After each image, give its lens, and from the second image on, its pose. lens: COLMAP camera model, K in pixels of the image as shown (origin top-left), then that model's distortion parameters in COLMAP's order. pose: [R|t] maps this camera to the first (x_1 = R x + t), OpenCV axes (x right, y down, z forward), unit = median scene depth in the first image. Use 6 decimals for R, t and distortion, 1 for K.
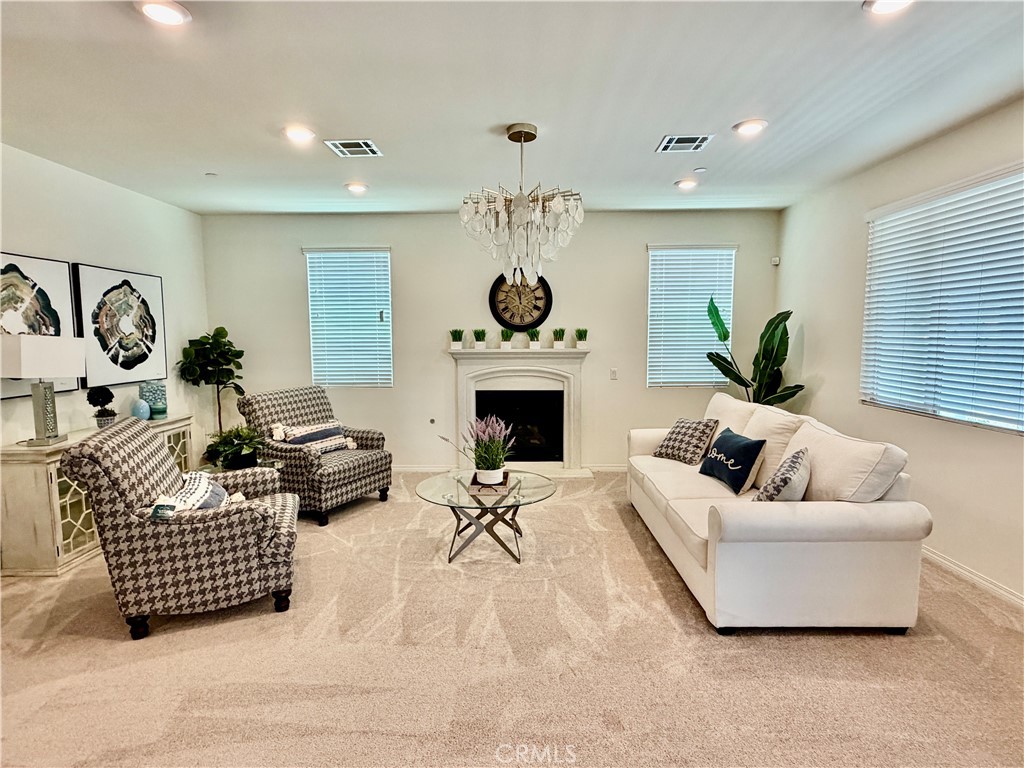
lens RADIAL K [[544.4, 0, 512.0], [0, 544.4, 384.0], [0, 0, 1]] dist [-0.003100, 0.000939]
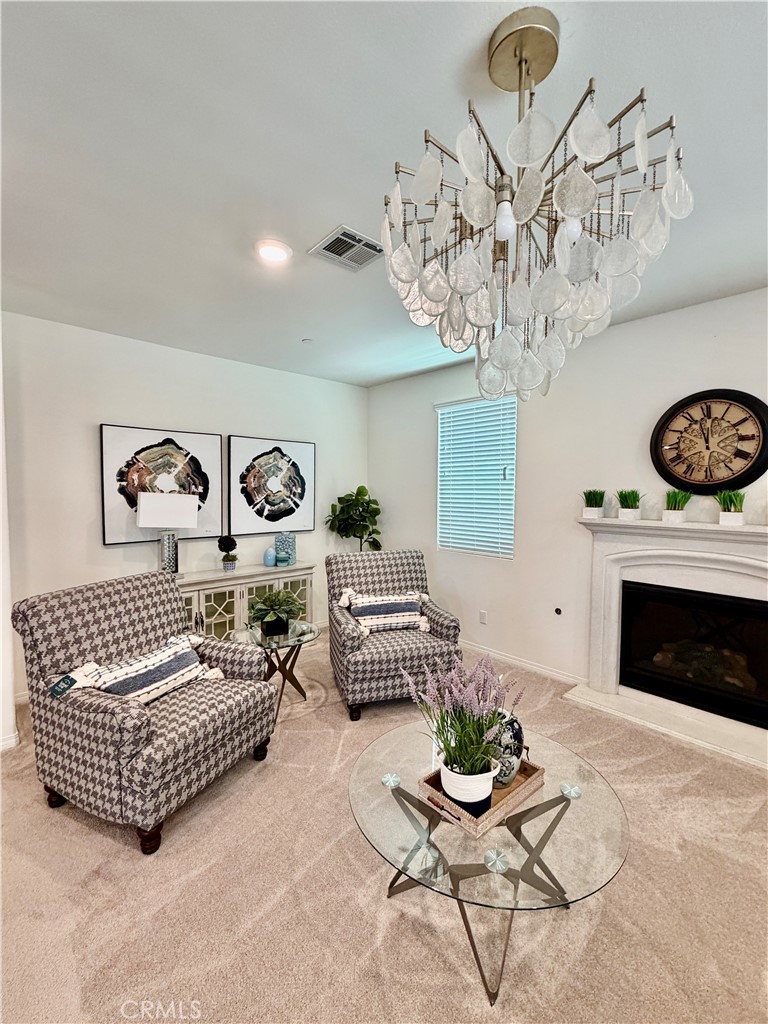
lens RADIAL K [[438.8, 0, 383.6], [0, 438.8, 507.6], [0, 0, 1]] dist [0.001553, 0.000083]
pose [[0.679937, 0.039504, -0.732205, 0.159918], [-0.076382, 0.996931, -0.017142, -0.057343], [0.729281, 0.067583, 0.680868, 0.504006]]
